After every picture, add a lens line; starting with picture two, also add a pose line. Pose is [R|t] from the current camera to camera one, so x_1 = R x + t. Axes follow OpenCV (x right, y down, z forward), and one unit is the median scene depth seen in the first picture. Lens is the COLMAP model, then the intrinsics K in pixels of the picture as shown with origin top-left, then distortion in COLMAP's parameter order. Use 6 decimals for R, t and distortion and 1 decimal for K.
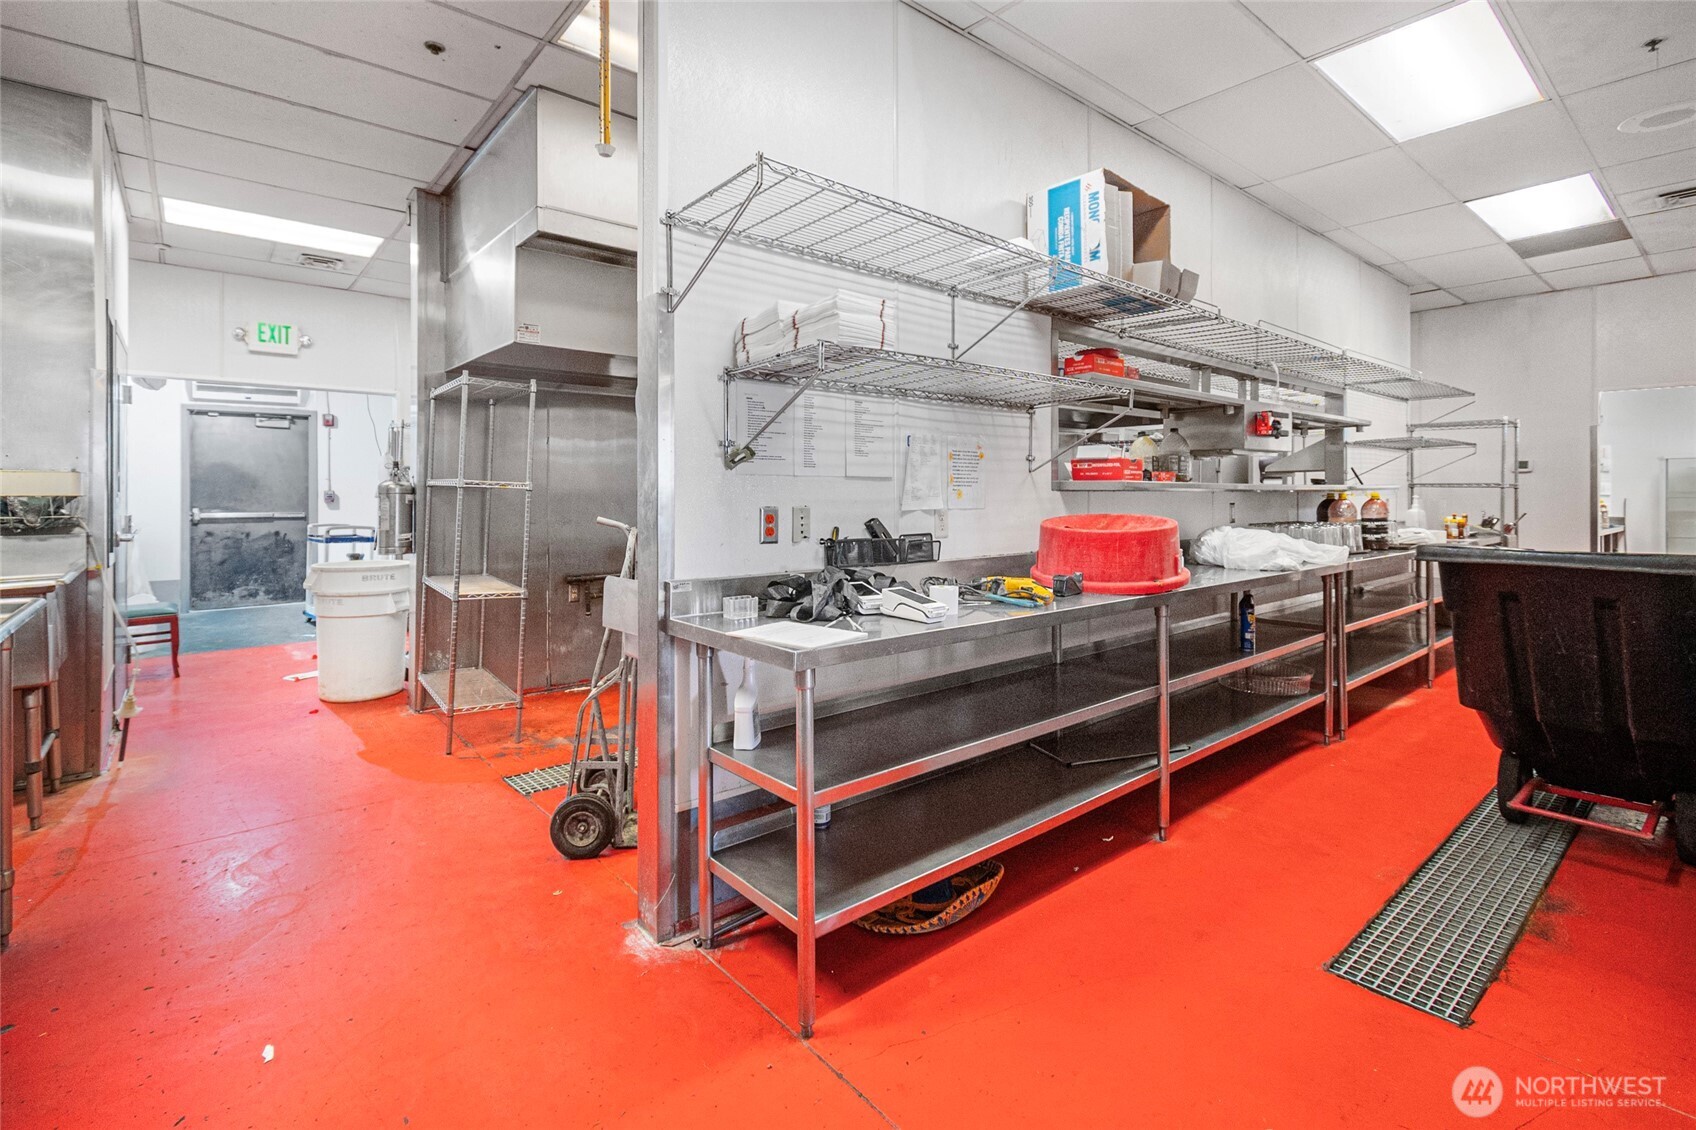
lens RADIAL K [[770.4, 0, 844.1], [0, 770.4, 497.5], [0, 0, 1]] dist [0.000439, -0.000385]
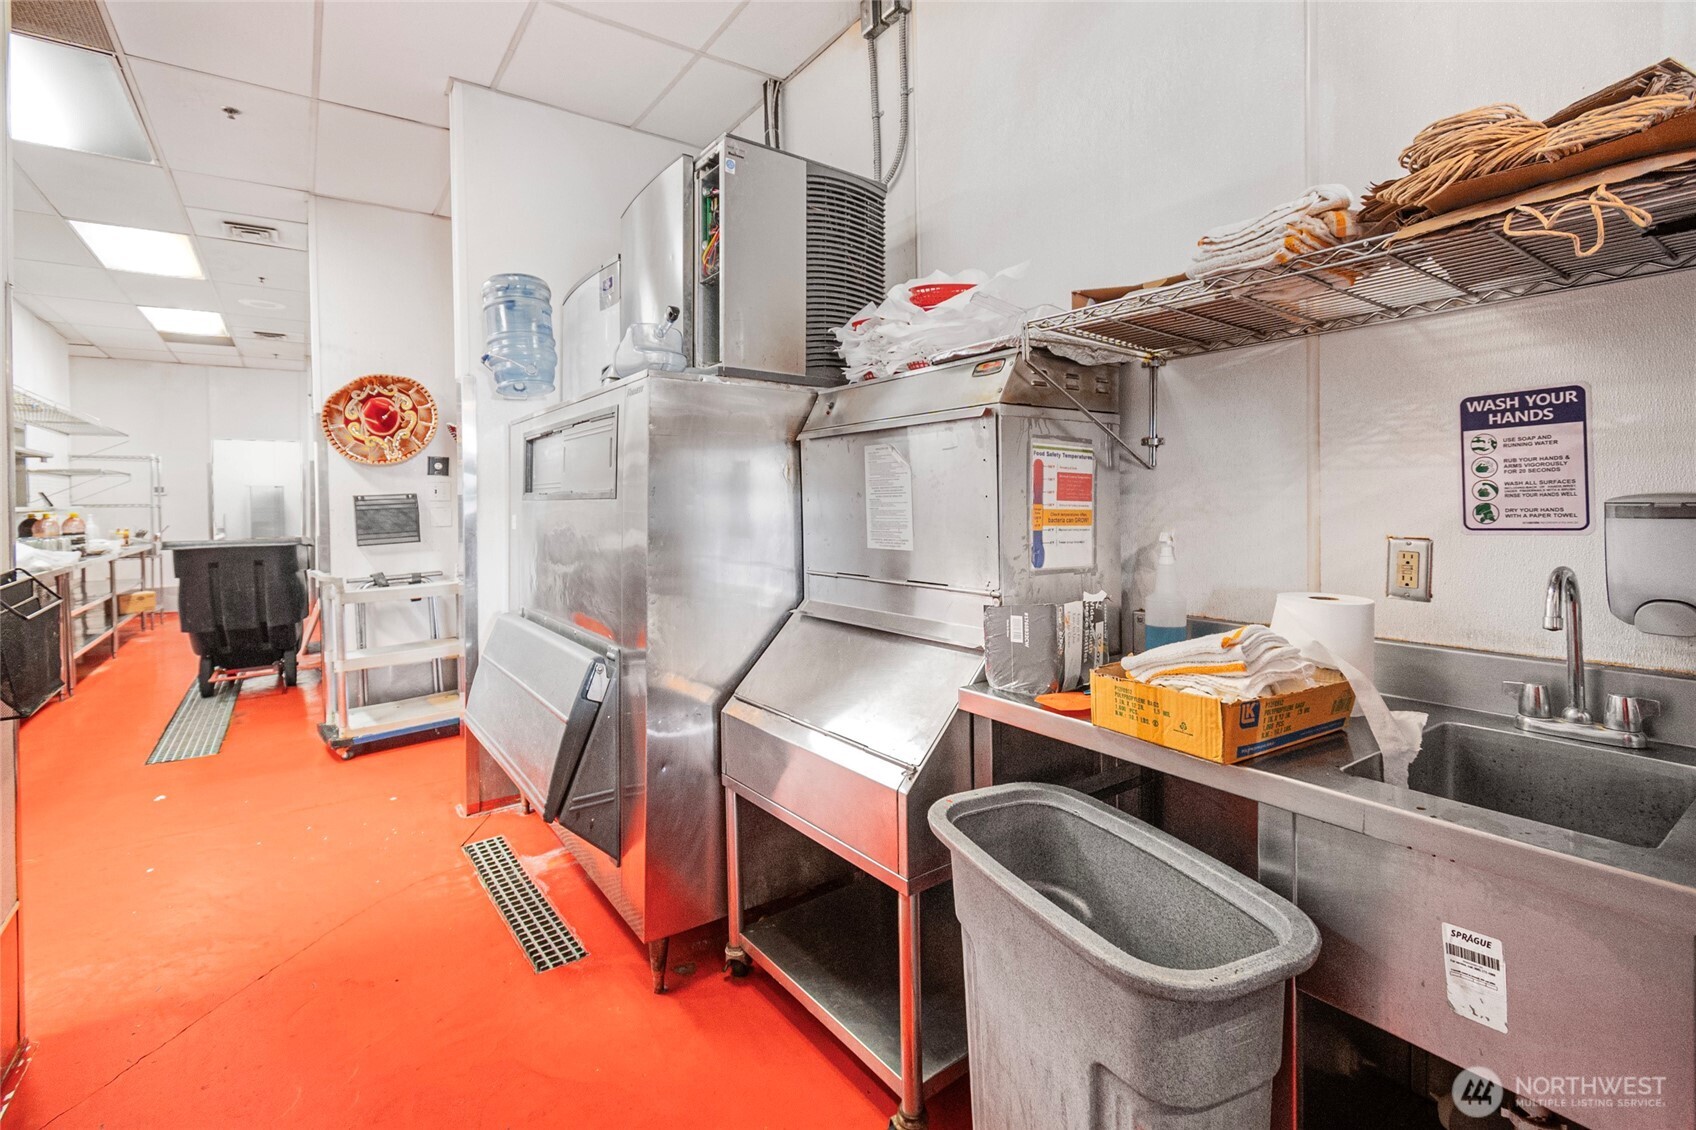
lens RADIAL K [[770.4, 0, 845.8], [0, 770.4, 510.7], [0, 0, 1]] dist [0.000439, -0.000385]
pose [[0.077074, -0.011403, 0.996960, -0.476500], [0.015406, 0.999829, 0.010245, -0.002748], [-0.996906, 0.014569, 0.077237, -0.374357]]
